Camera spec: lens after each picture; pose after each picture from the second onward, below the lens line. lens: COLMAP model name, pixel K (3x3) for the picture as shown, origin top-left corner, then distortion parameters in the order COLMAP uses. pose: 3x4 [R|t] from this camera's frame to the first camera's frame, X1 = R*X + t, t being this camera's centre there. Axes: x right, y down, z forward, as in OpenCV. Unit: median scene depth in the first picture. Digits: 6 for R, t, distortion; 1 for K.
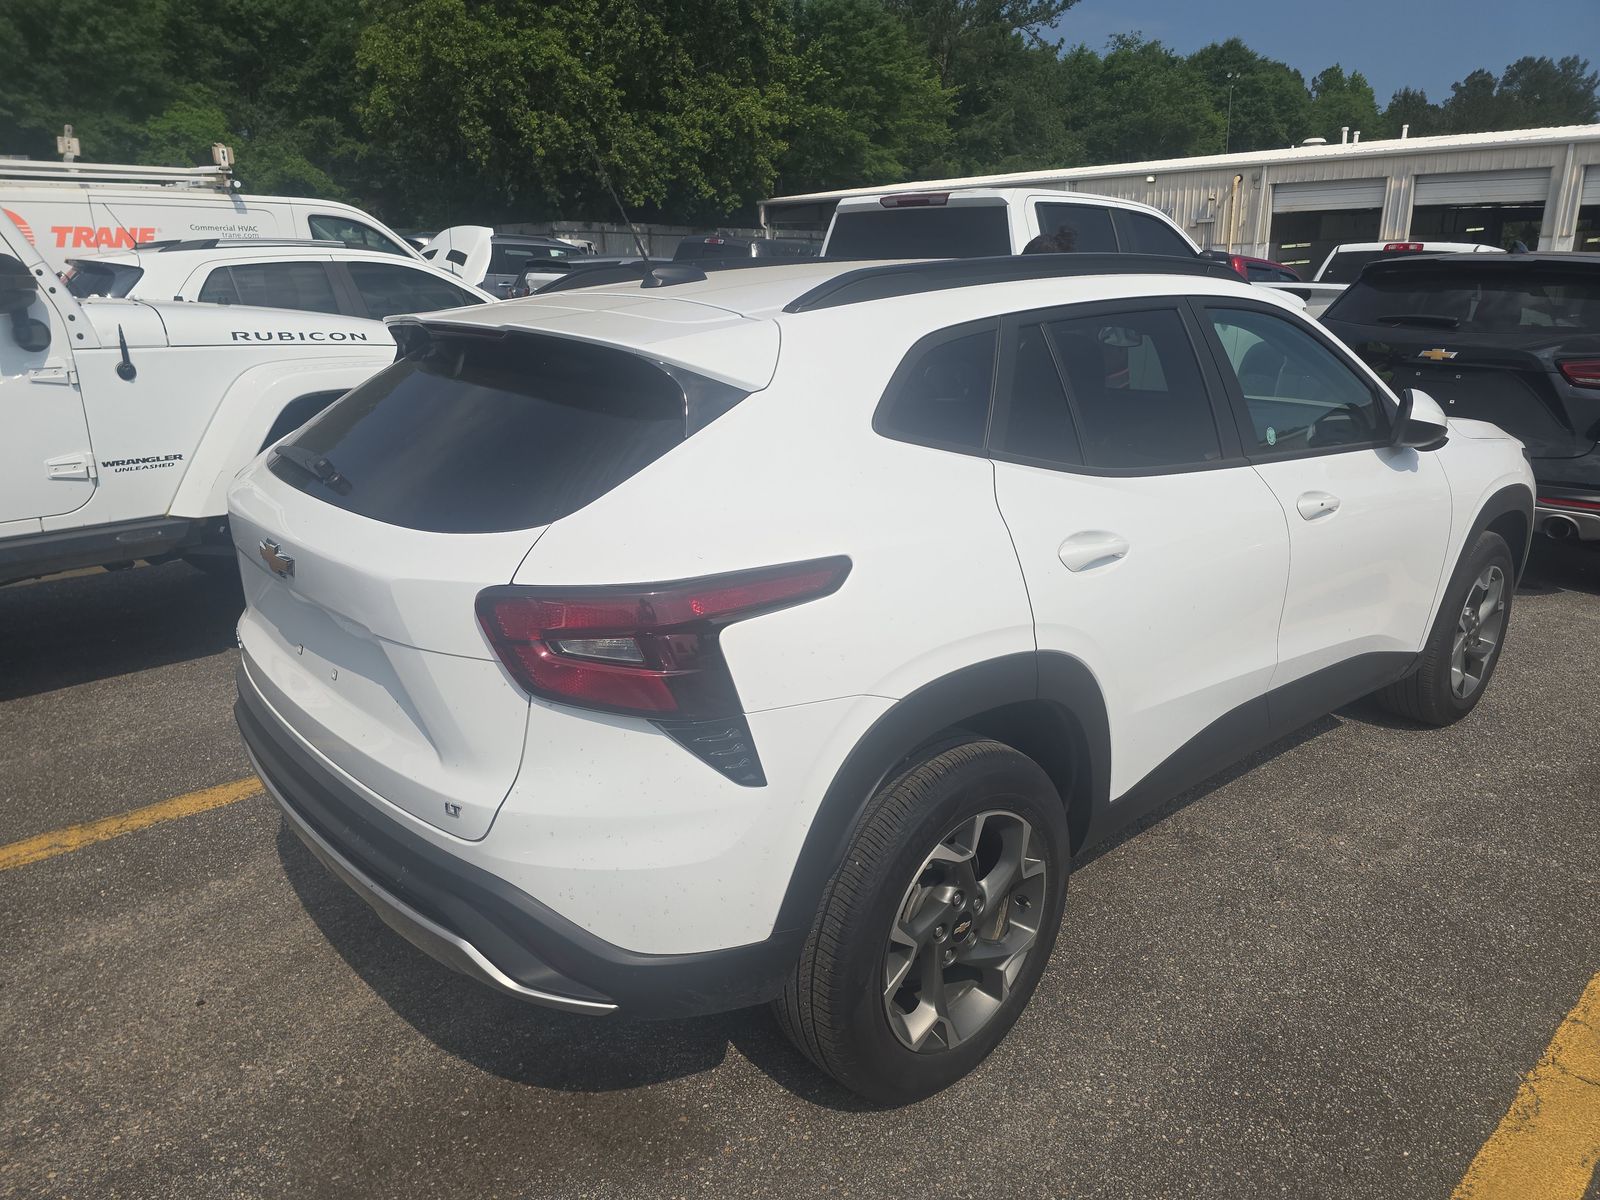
lens RADIAL K [[1049.6, 0, 800.0], [0, 1049.6, 600.0], [0, 0, 1]] dist [0.041401, -0.041651]
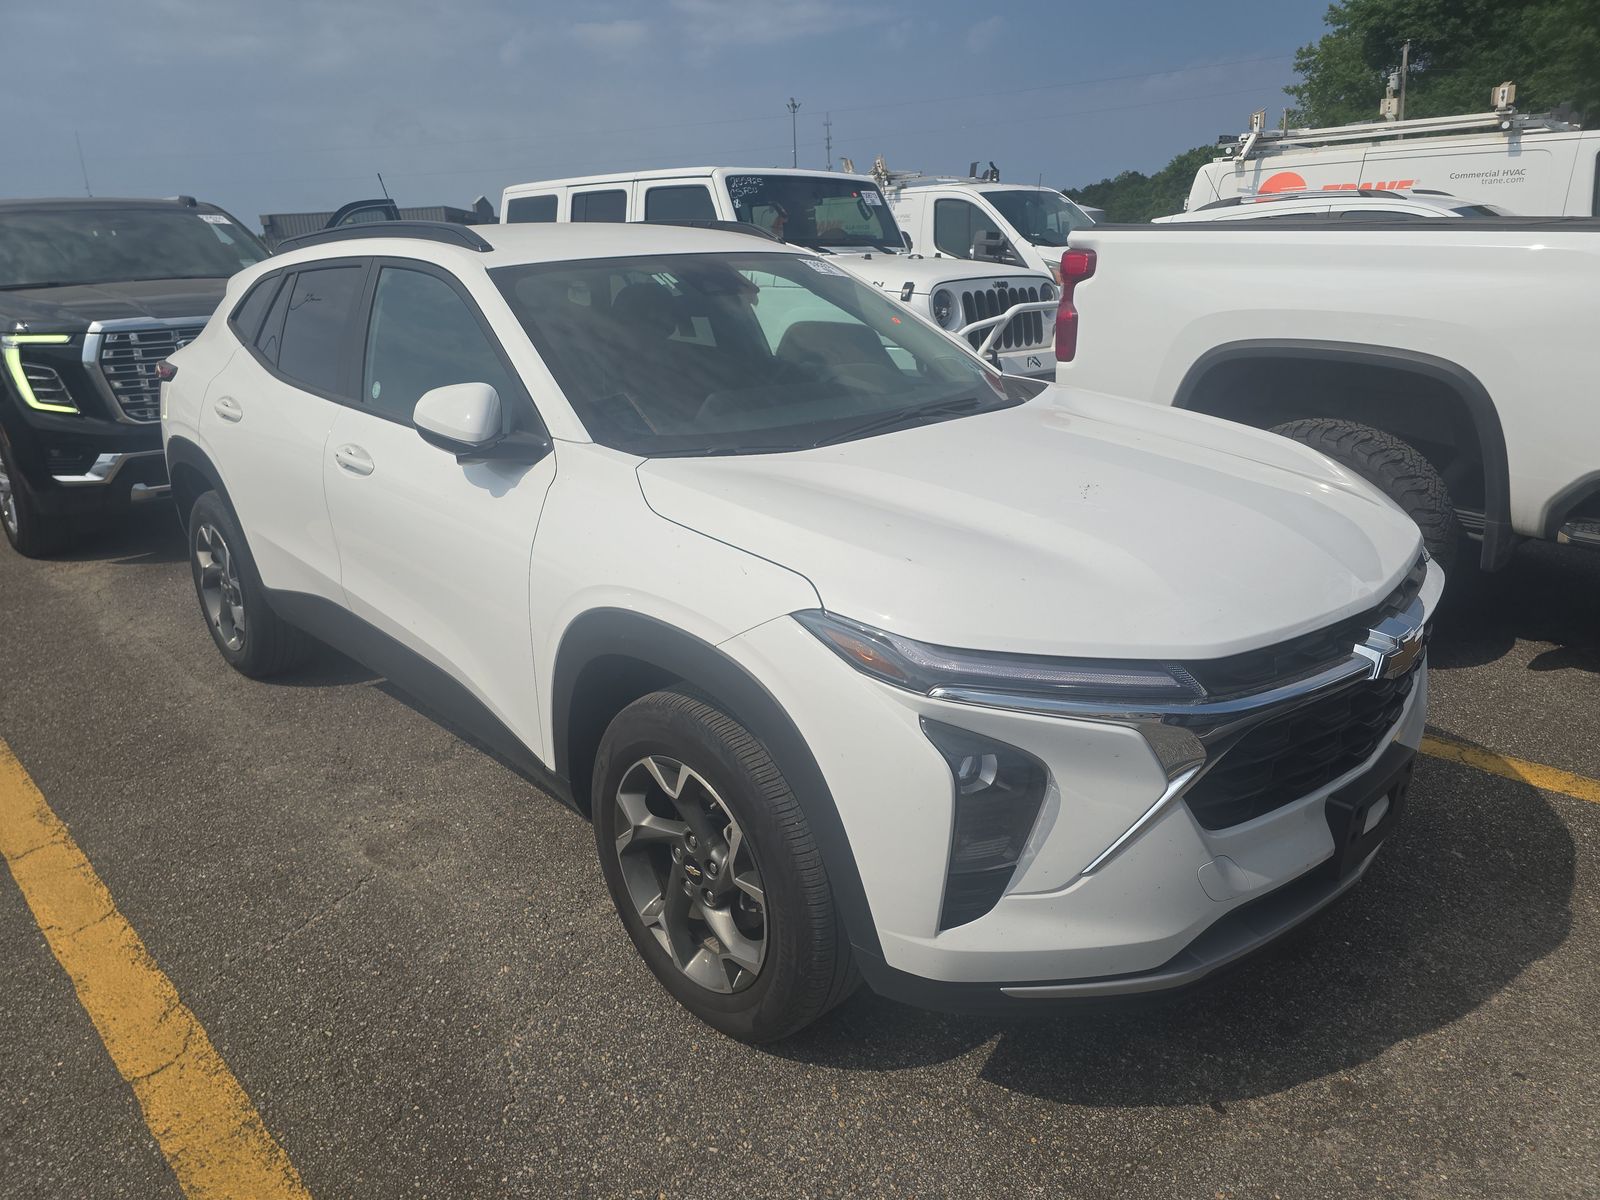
lens RADIAL K [[1049.6, 0, 800.0], [0, 1049.6, 600.0], [0, 0, 1]] dist [0.041401, -0.041651]
pose [[0.062313, 0.314625, -0.947168, 0.455433], [-0.270038, 0.918931, 0.287480, -0.112589], [0.960831, 0.237858, 0.142222, 0.383118]]
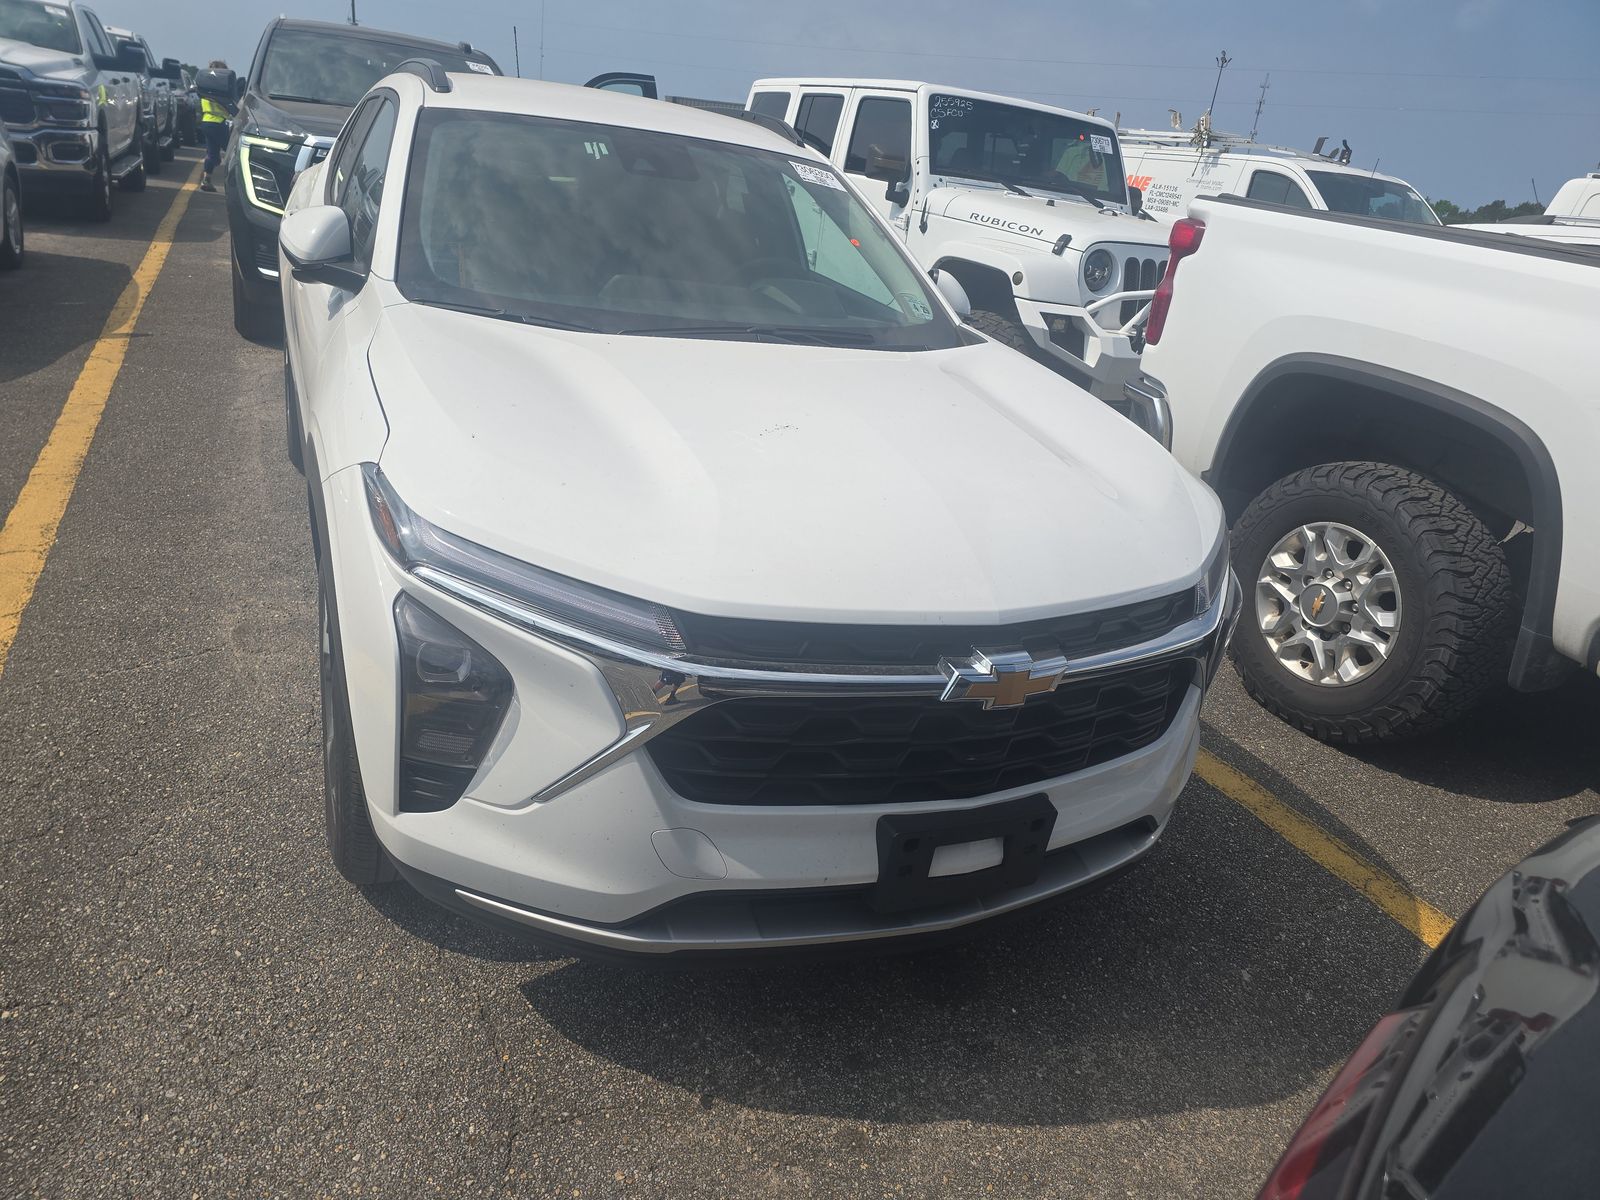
lens RADIAL K [[1051.6, 0, 800.0], [0, 1051.6, 600.0], [0, 0, 1]] dist [0.045113, -0.043058]
pose [[-0.265808, 0.337282, -0.903099, 0.434386], [-0.407756, 0.809538, 0.422354, -0.146474], [0.873545, 0.480509, -0.077653, 0.501368]]
